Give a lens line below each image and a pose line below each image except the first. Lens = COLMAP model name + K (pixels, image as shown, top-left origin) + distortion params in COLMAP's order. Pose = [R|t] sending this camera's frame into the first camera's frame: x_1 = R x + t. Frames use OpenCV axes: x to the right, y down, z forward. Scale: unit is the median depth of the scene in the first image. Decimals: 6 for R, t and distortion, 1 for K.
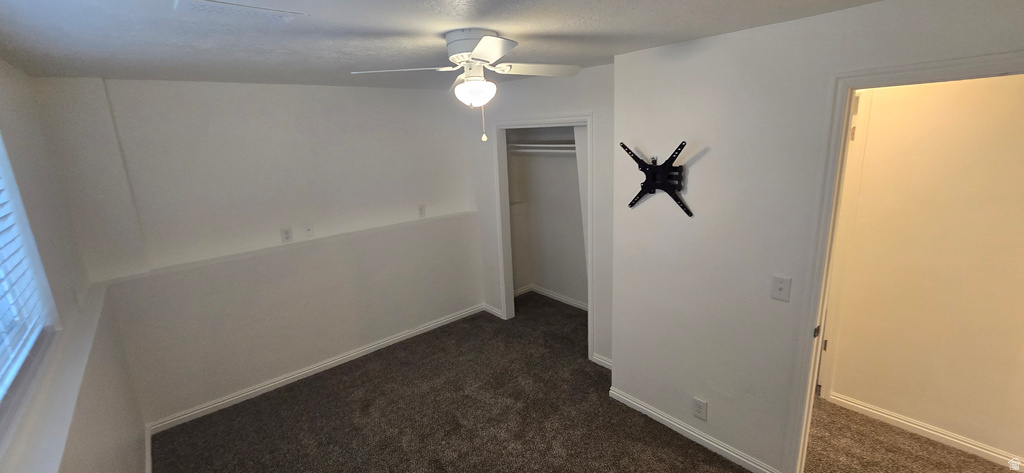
lens RADIAL K [[420.6, 0, 522.2], [0, 420.6, 230.5], [0, 0, 1]] dist [0.000934, -0.000464]
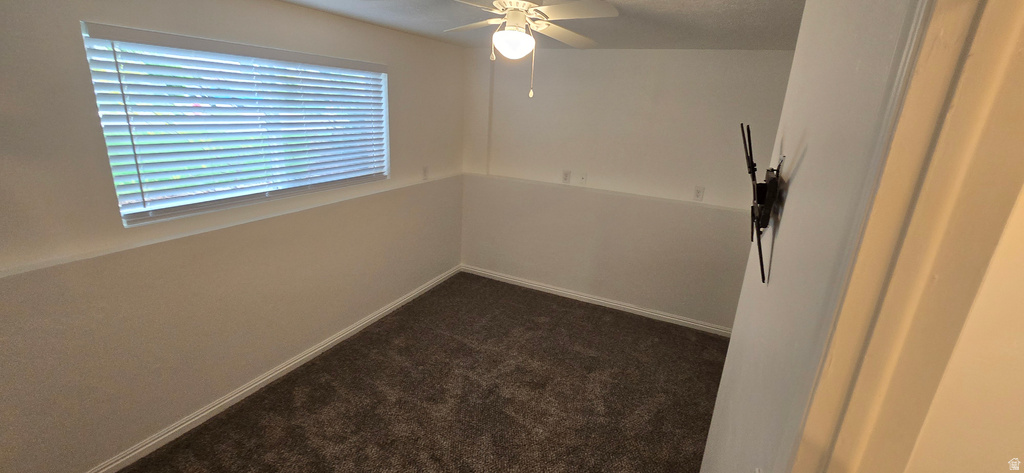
lens RADIAL K [[420.6, 0, 522.2], [0, 420.6, 230.5], [0, 0, 1]] dist [0.000934, -0.000464]
pose [[0.399242, 0.331326, -0.854885, 0.483716], [-0.285798, 0.930935, 0.227329, -0.086529], [0.871163, 0.153565, 0.466361, 0.356077]]
